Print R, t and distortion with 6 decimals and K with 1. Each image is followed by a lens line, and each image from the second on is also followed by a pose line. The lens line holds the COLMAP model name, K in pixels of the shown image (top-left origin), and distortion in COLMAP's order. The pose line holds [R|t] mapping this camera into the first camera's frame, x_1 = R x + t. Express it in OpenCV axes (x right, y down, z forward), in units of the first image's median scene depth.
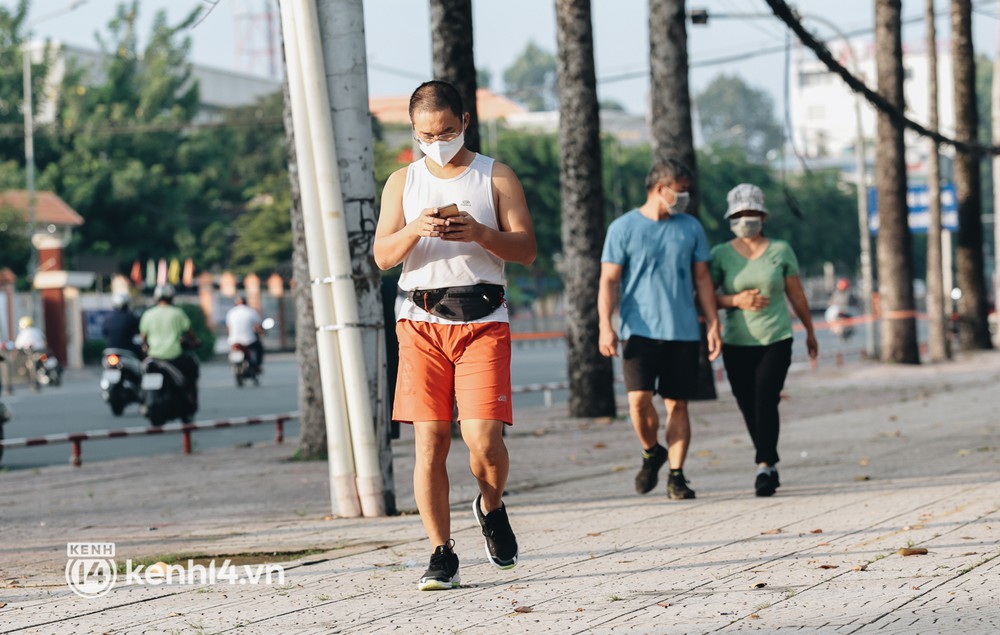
lens RADIAL K [[3710.9, 0, 650.3], [0, 3710.9, 317.5], [0, 0, 1]] dist [0.185065, -4.088851]
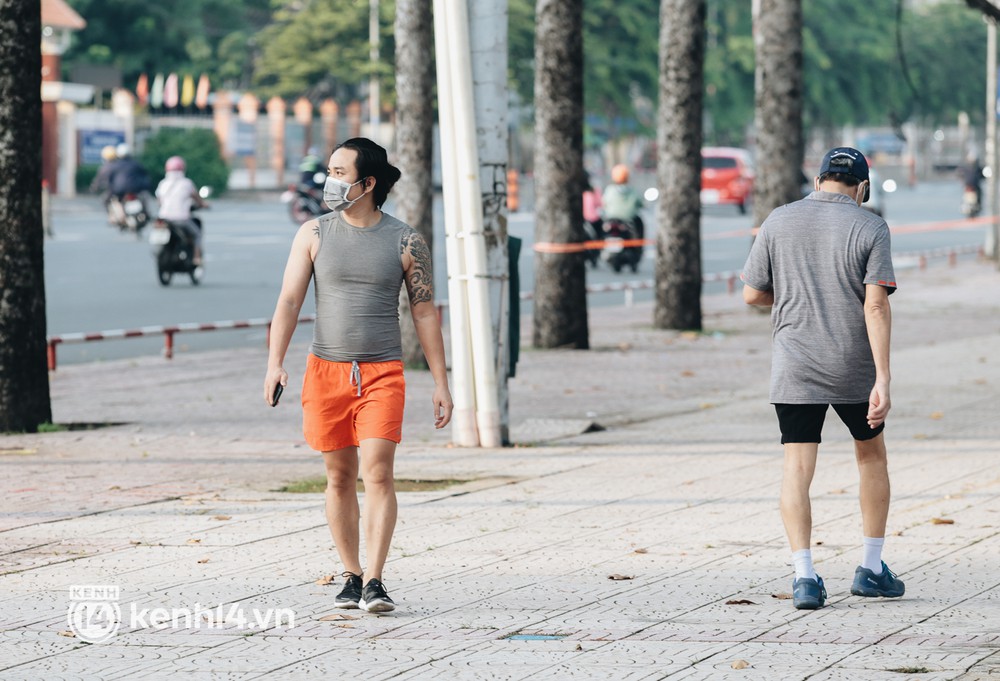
lens RADIAL K [[6011.3, 0, 500.0], [0, 6011.3, 340.5], [0, 0, 1]] dist [0.367038, 7.021942]
pose [[0.997461, 0.061573, -0.035771, -0.007844], [-0.059478, 0.996605, 0.056936, -0.079561], [0.039155, -0.054664, 0.997737, -0.788217]]
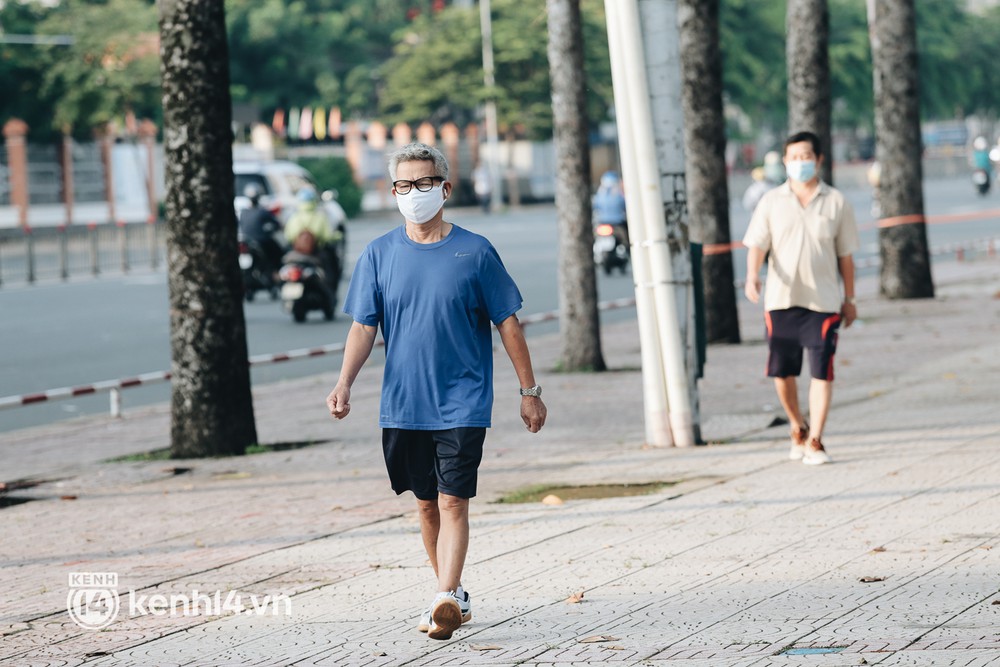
lens RADIAL K [[5095.9, 0, 500.0], [0, 5095.9, 333.5], [0, 0, 1]] dist [0.542455, 5.196197]
pose [[0.999158, 0.007967, -0.040241, -0.065523], [-0.005591, 0.998253, 0.058825, -0.073132], [0.040640, -0.058551, 0.997457, -0.579744]]
